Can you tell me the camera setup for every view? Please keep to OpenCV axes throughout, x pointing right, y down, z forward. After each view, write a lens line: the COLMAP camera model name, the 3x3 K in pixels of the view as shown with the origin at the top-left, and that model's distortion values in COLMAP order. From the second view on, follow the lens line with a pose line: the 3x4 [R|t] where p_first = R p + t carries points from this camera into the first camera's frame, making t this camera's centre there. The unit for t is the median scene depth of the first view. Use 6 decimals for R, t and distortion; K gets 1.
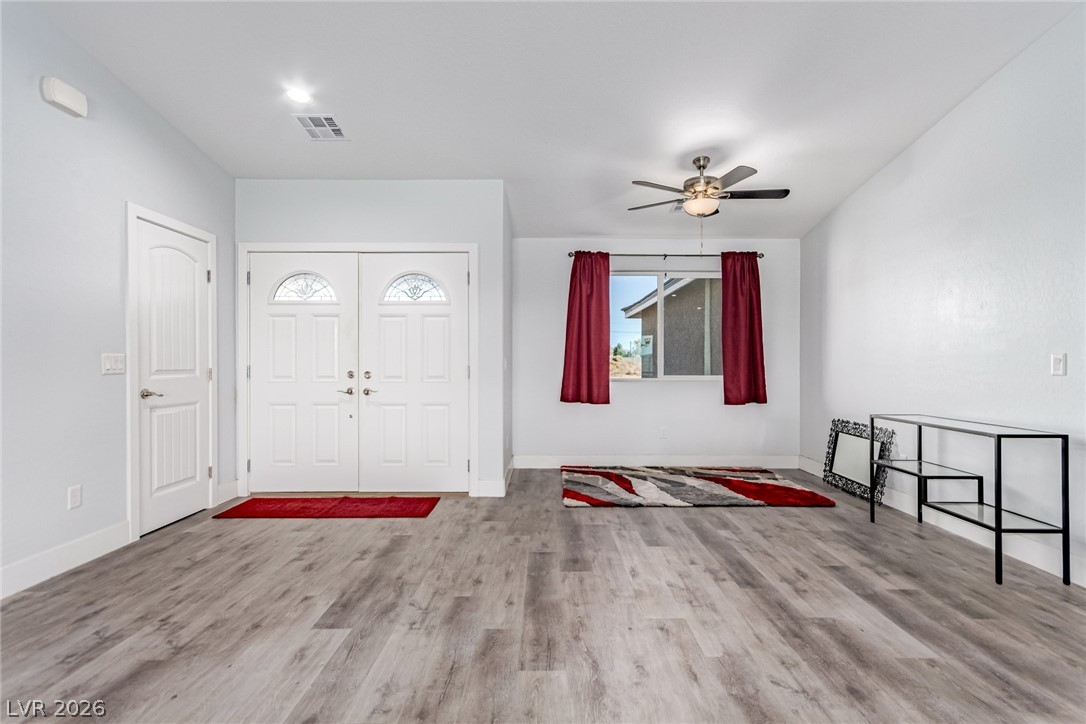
lens RADIAL K [[532.4, 0, 547.6], [0, 532.4, 364.4], [0, 0, 1]] dist [0.019373, 0.000649]
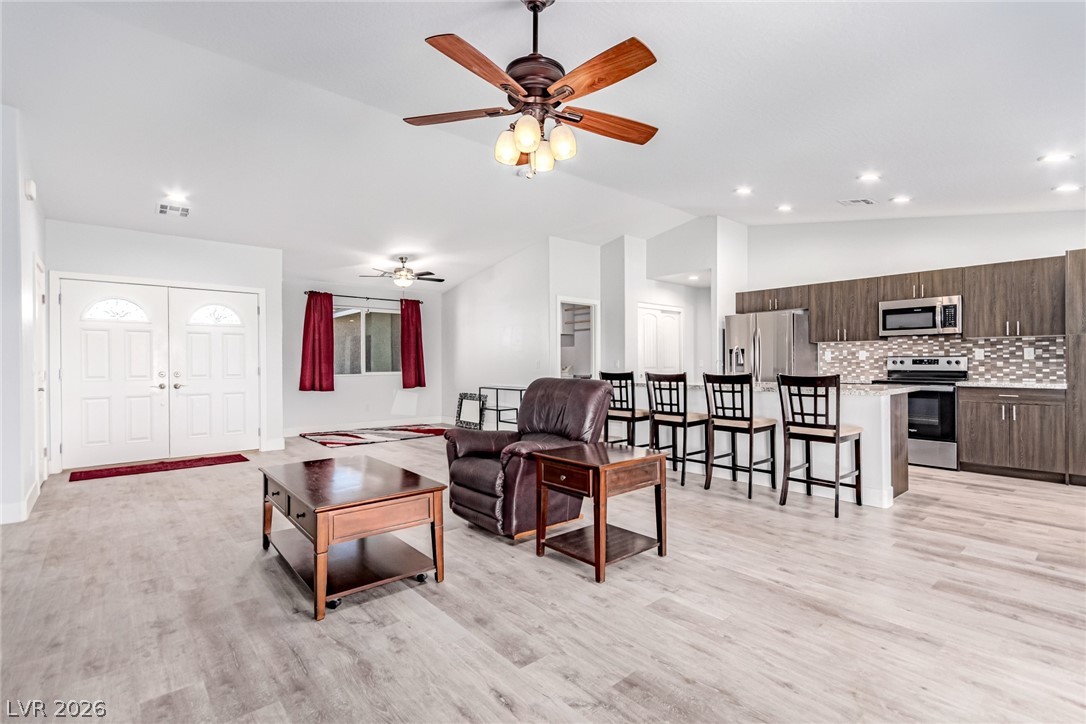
lens RADIAL K [[504.7, 0, 546.0], [0, 504.7, 364.6], [0, 0, 1]] dist [0.006530, -0.000130]
pose [[0.756499, -0.006781, 0.653959, -0.477130], [0.006139, 0.999976, 0.003267, -0.004367], [-0.653965, 0.001543, 0.756523, -0.655249]]
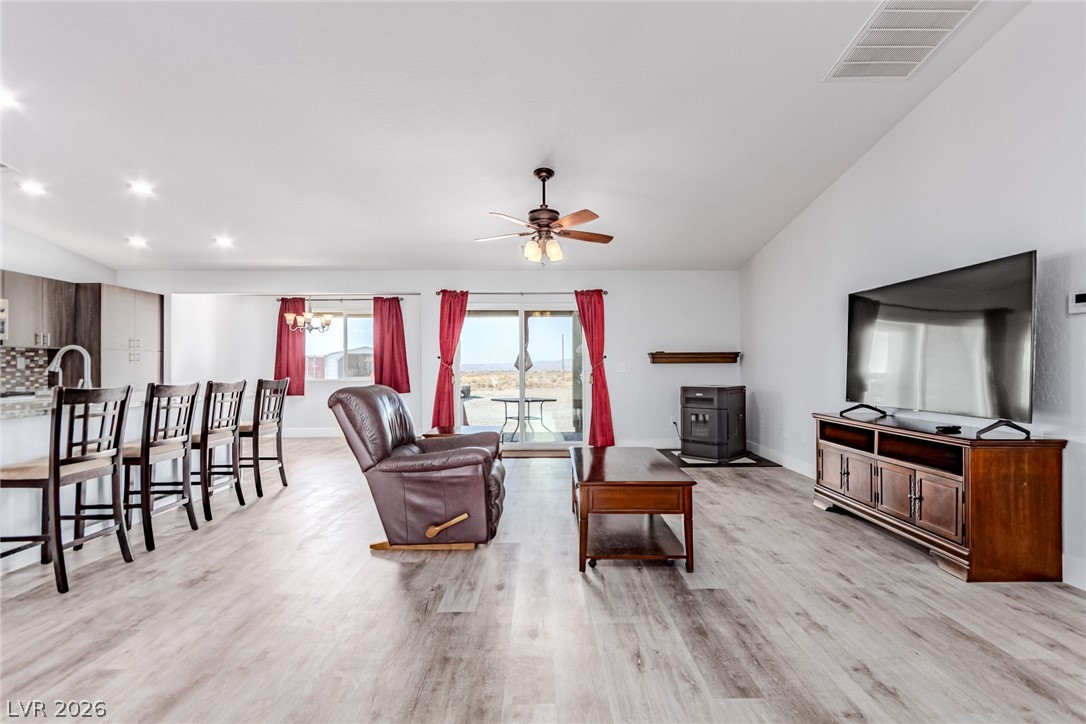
lens RADIAL K [[504.7, 0, 550.8], [0, 504.7, 363.0], [0, 0, 1]] dist [0.006530, -0.000130]
pose [[-0.999878, 0.004565, -0.014958, -0.134055], [0.004688, 0.999955, -0.008236, -0.003316], [0.014920, -0.008305, -0.999854, 0.754276]]
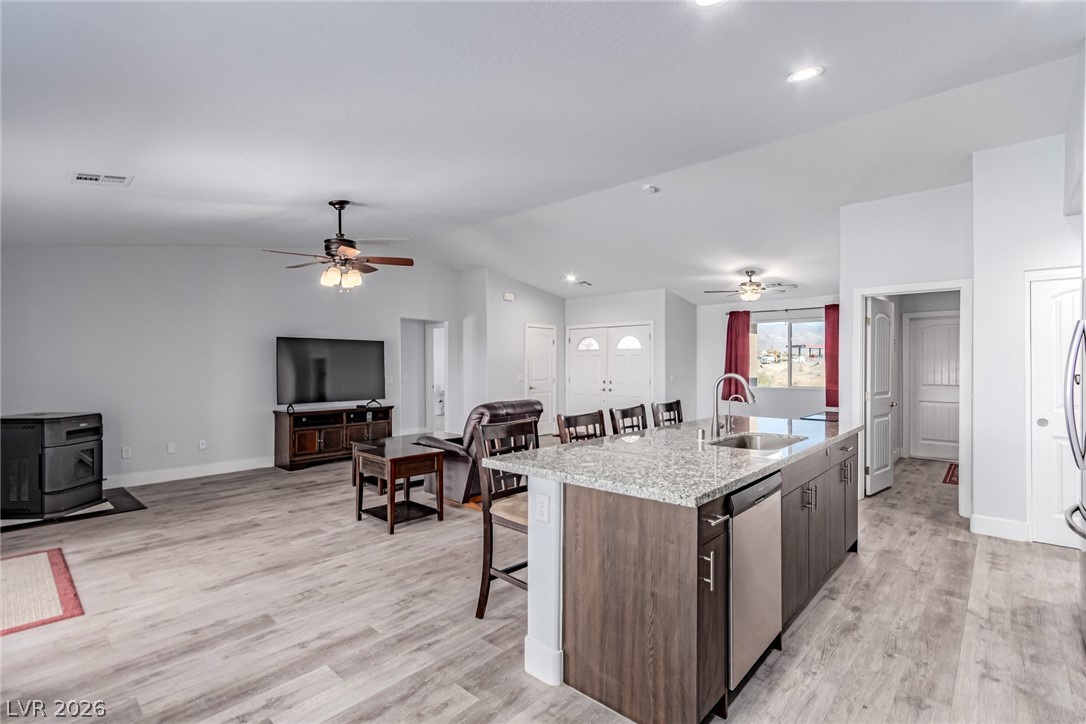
lens RADIAL K [[506.6, 0, 548.4], [0, 506.6, 364.2], [0, 0, 1]] dist [0.008532, -0.001895]
pose [[0.740226, -0.001120, -0.672357, 0.891875], [0.000802, 0.999999, -0.000783, -0.053712], [0.672358, 0.000040, 0.740226, -0.736338]]
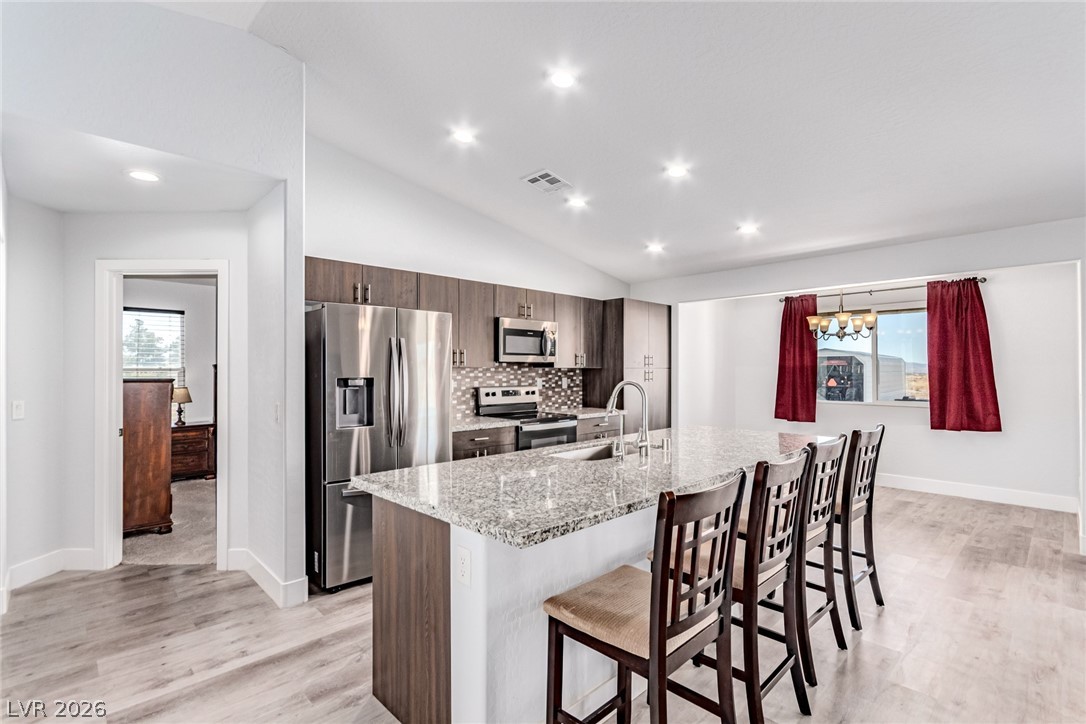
lens RADIAL K [[506.6, 0, 548.4], [0, 506.6, 372.8], [0, 0, 1]] dist [0.008532, -0.001895]
pose [[-0.701290, -0.005374, 0.712856, 0.254704], [0.001598, 0.999957, 0.009110, -0.056300], [-0.712874, 0.007528, -0.701251, 0.423273]]
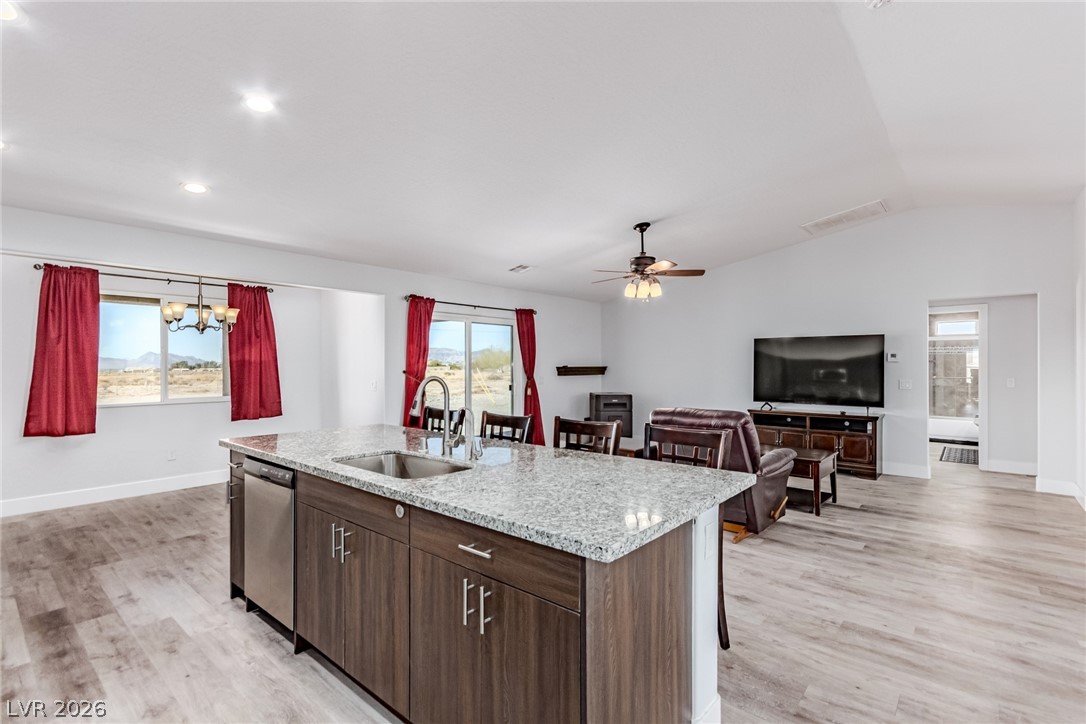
lens RADIAL K [[504.7, 0, 552.4], [0, 504.7, 371.4], [0, 0, 1]] dist [0.006530, -0.000130]
pose [[-0.645948, 0.012112, -0.763285, 0.941051], [-0.000796, 0.999863, 0.016540, -0.058440], [0.763381, 0.011292, -0.645850, 0.374640]]
